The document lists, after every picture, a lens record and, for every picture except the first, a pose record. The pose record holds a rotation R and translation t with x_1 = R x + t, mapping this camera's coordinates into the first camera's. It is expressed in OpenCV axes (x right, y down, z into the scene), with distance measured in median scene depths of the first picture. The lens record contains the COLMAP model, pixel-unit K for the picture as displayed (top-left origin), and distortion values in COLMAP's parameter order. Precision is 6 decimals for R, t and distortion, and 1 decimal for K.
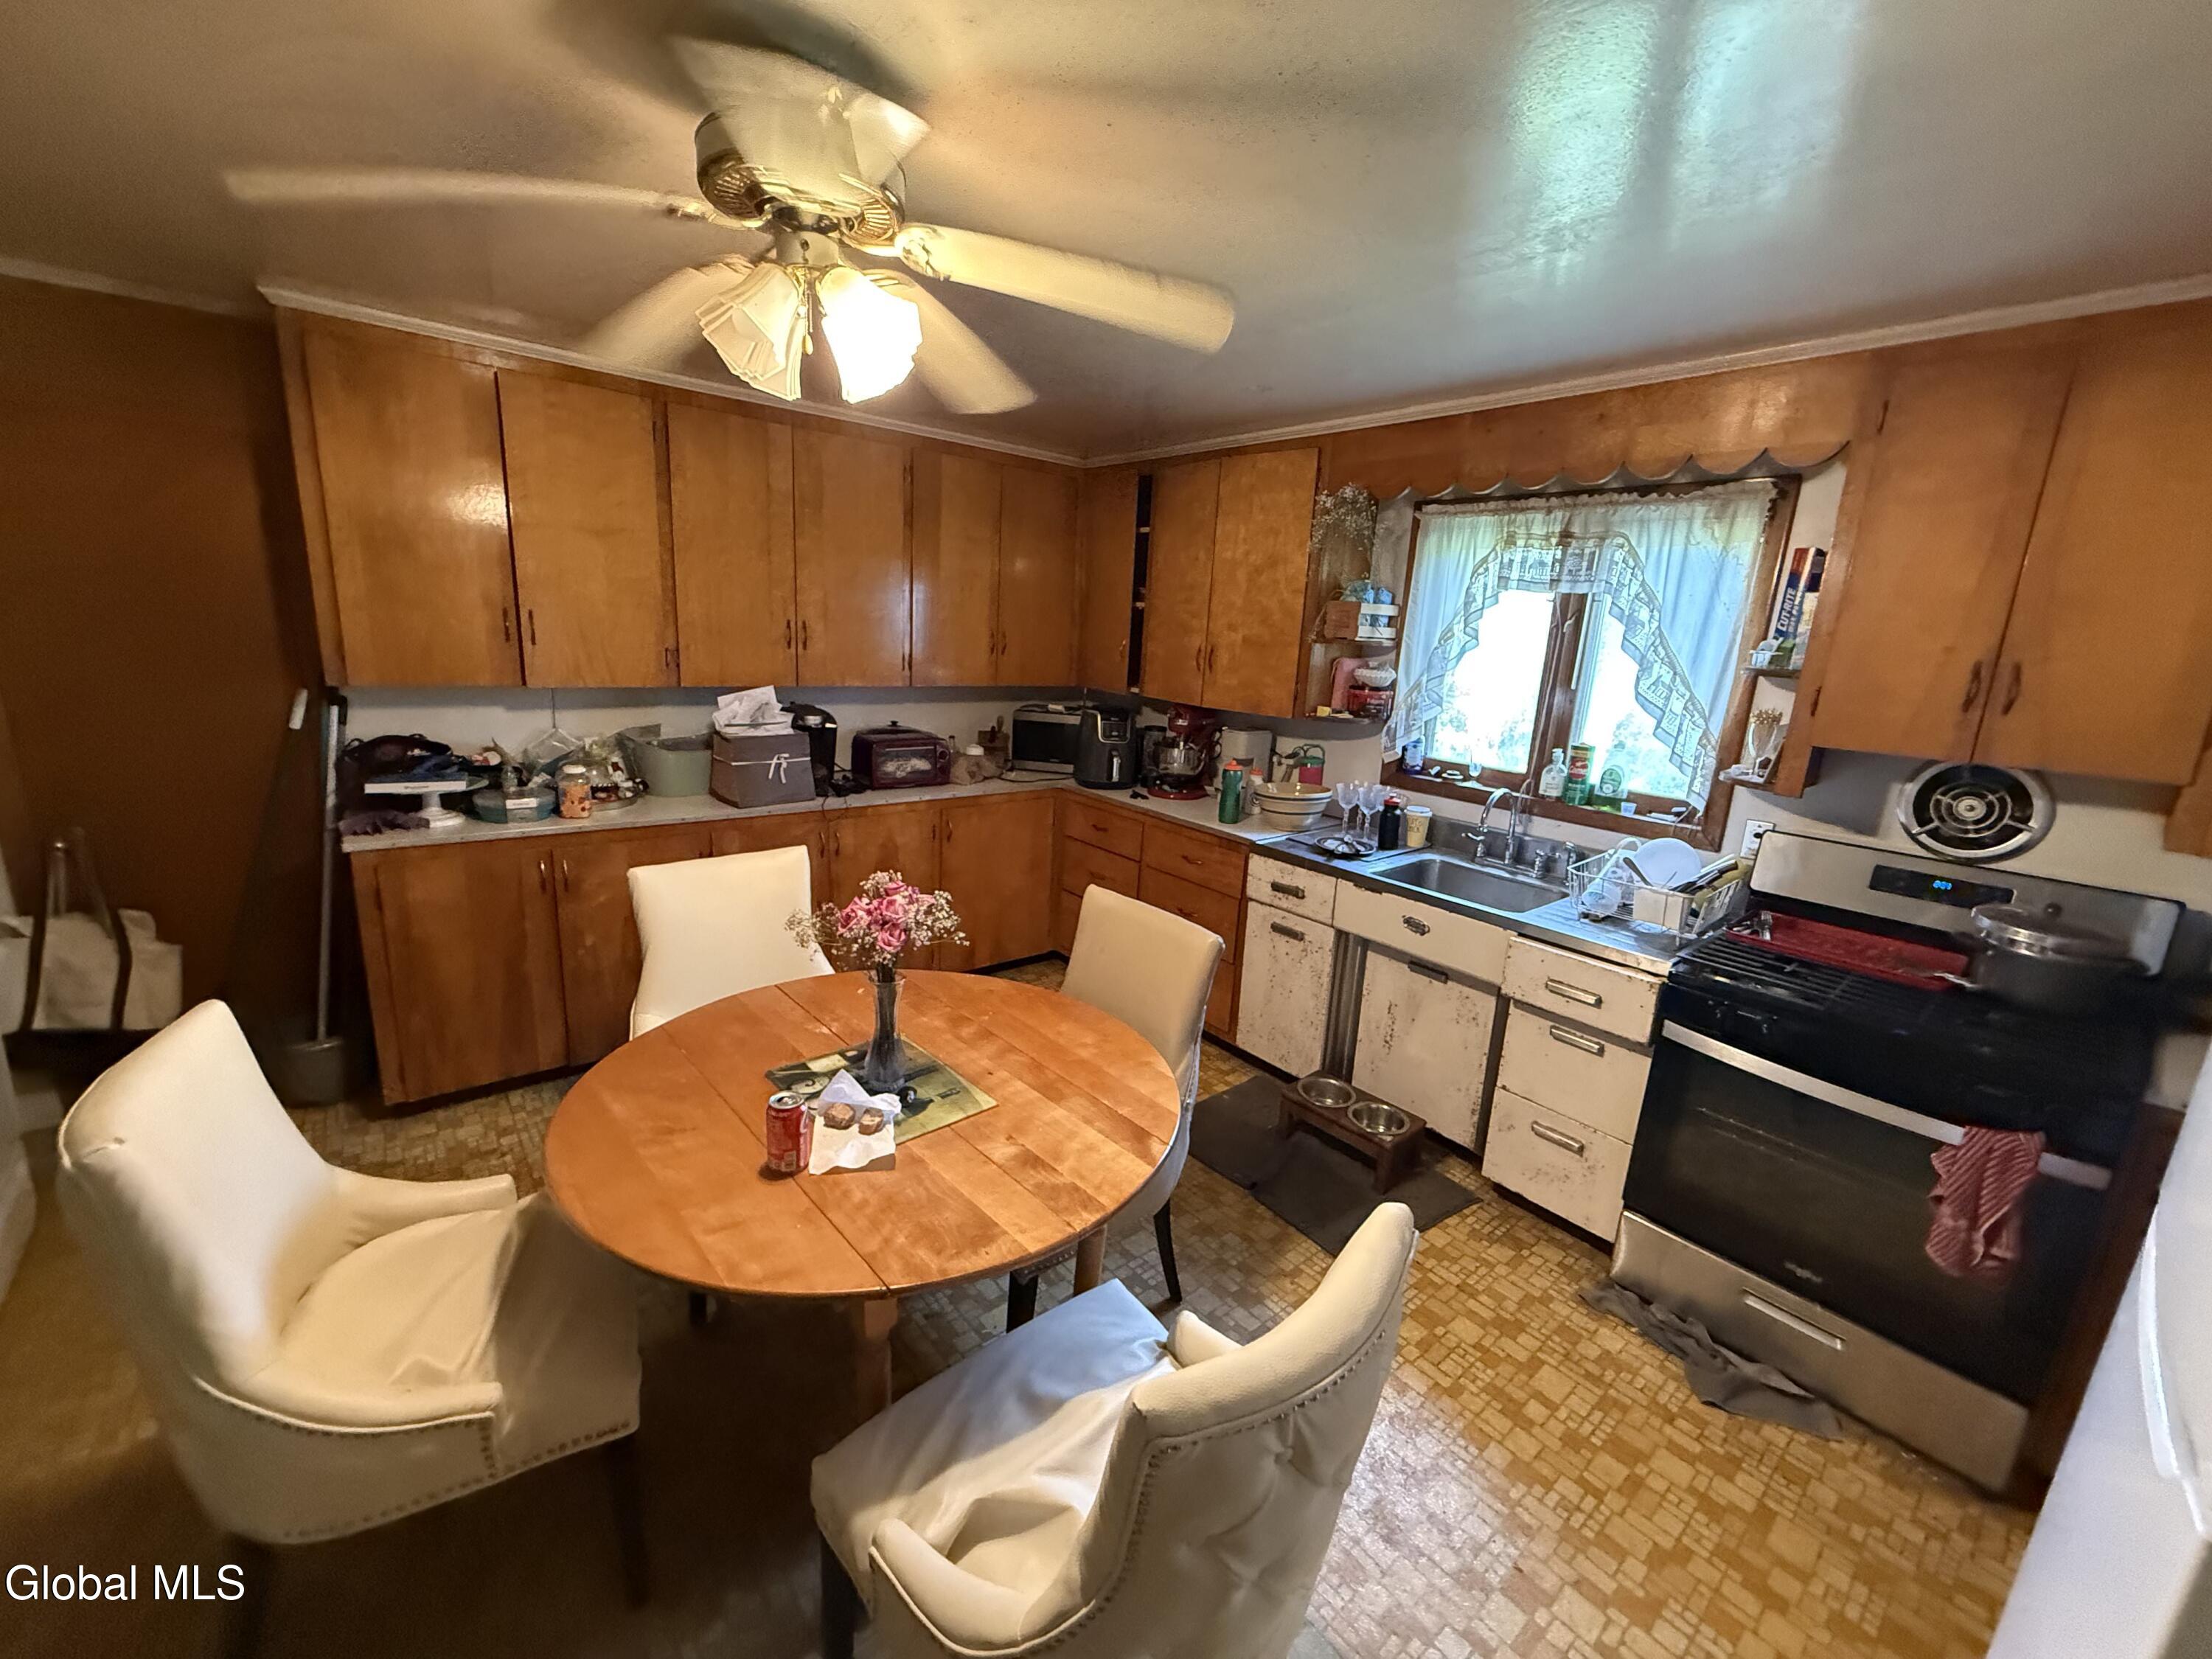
lens RADIAL K [[873.5, 0, 1103.4], [0, 873.5, 821.3], [0, 0, 1]] dist [-0.005740, 0.000669]
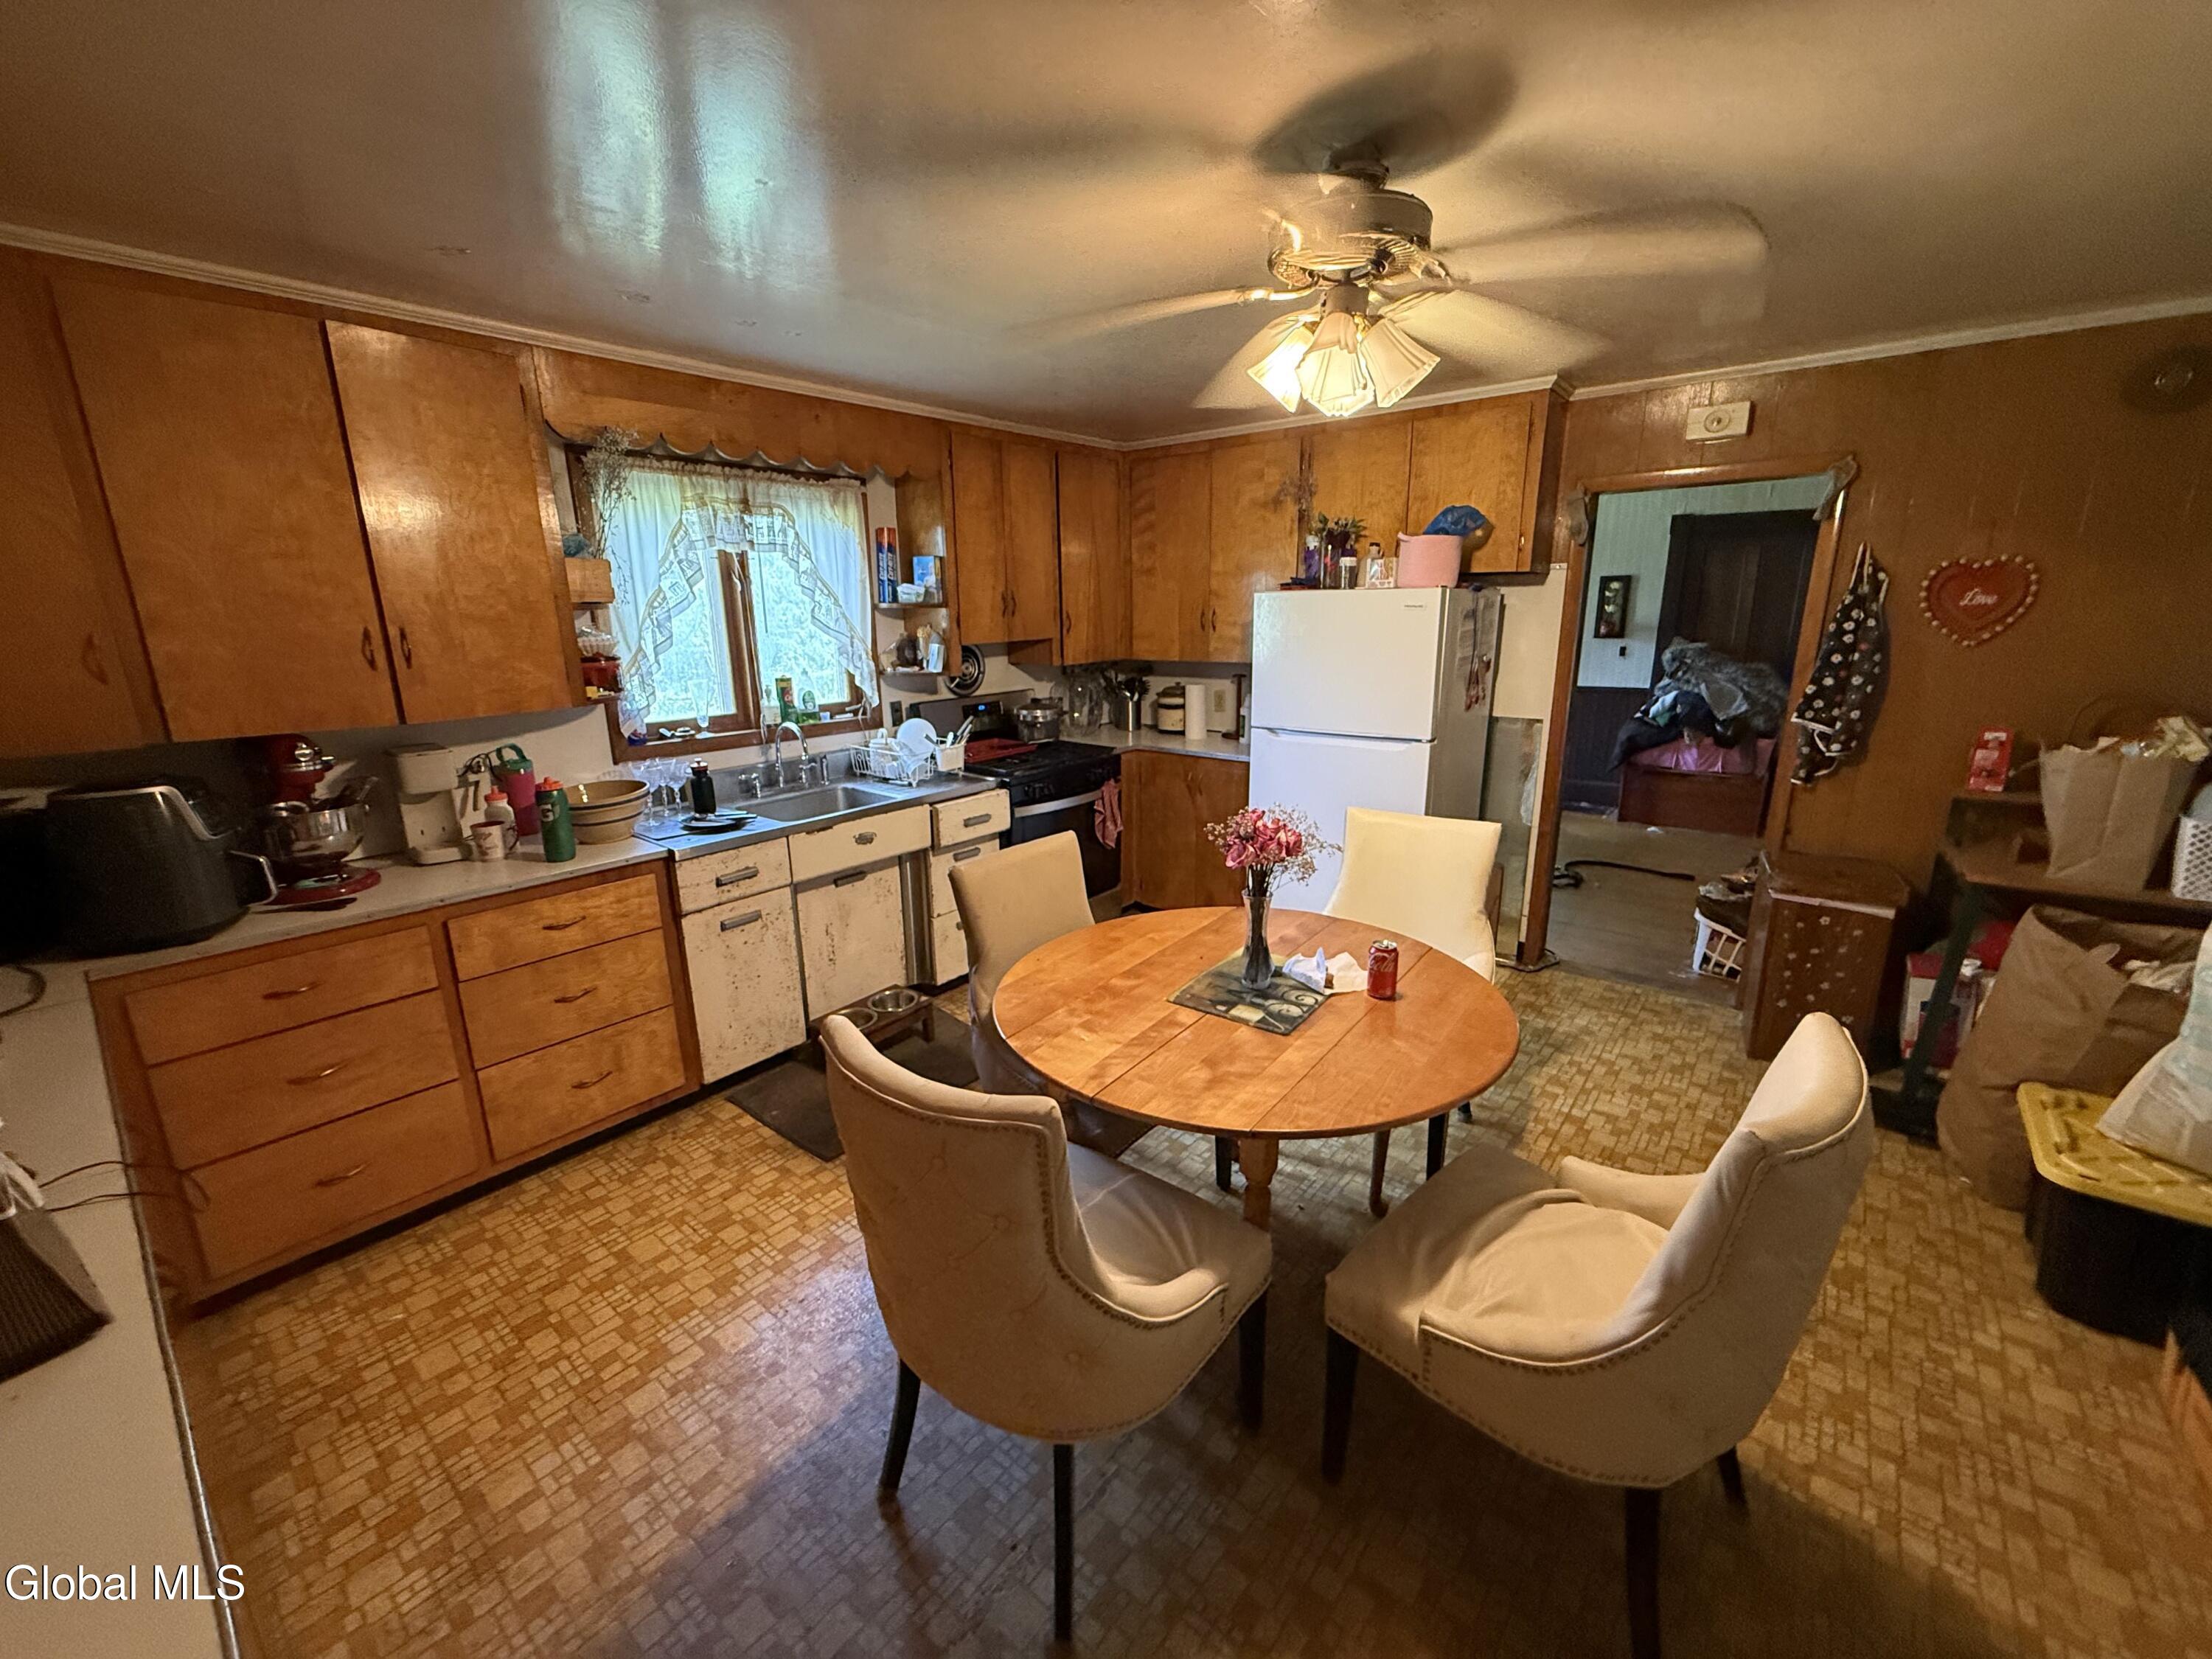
lens RADIAL K [[873.5, 0, 1101.2], [0, 873.5, 823.4], [0, 0, 1]] dist [-0.005740, 0.000669]
pose [[-0.188142, -0.289003, 0.938659, -0.767368], [0.218430, 0.919477, 0.326878, -0.205906], [-0.957544, 0.266531, -0.109865, 0.769617]]
